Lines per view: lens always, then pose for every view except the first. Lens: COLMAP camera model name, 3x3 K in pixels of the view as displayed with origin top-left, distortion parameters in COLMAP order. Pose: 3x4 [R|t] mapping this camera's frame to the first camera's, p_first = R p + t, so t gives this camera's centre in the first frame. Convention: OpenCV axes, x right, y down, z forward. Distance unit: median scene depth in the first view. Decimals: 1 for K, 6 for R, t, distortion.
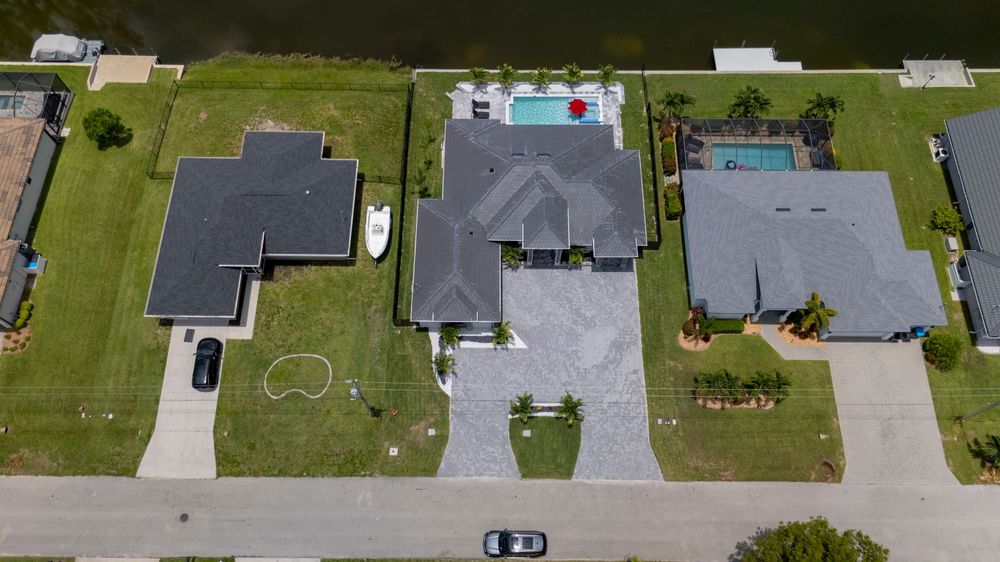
lens RADIAL K [[738.4, 0, 498.2], [0, 738.4, 285.8], [0, 0, 1]] dist [0.044516, -0.036129]
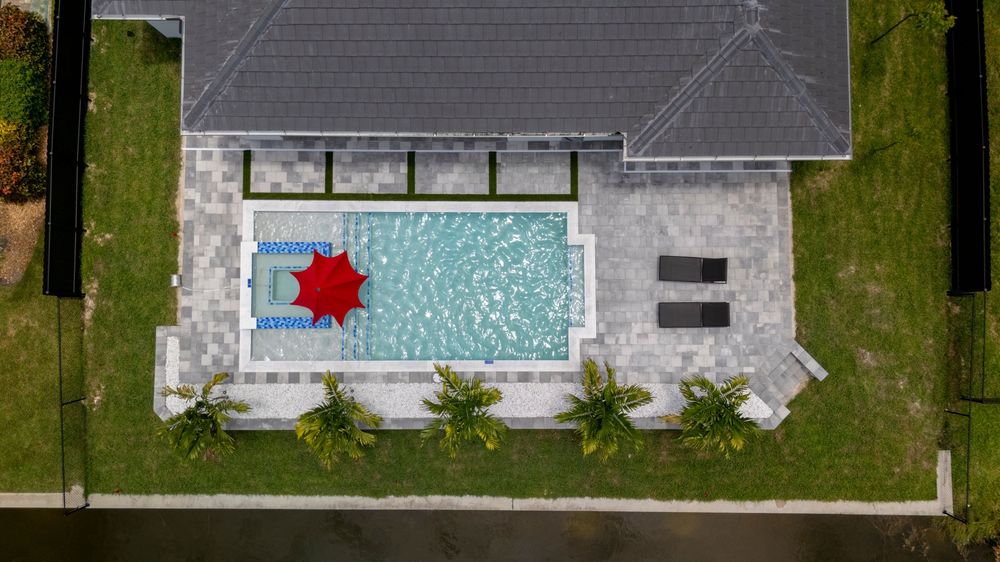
lens RADIAL K [[738.4, 0, 515.4], [0, 738.4, 252.9], [0, 0, 1]] dist [0.044516, -0.036129]
pose [[-0.999746, 0.008320, 0.020937, 0.038274], [0.002209, -0.888633, 0.458614, -0.388685], [0.022421, 0.458544, 0.888389, 0.842010]]
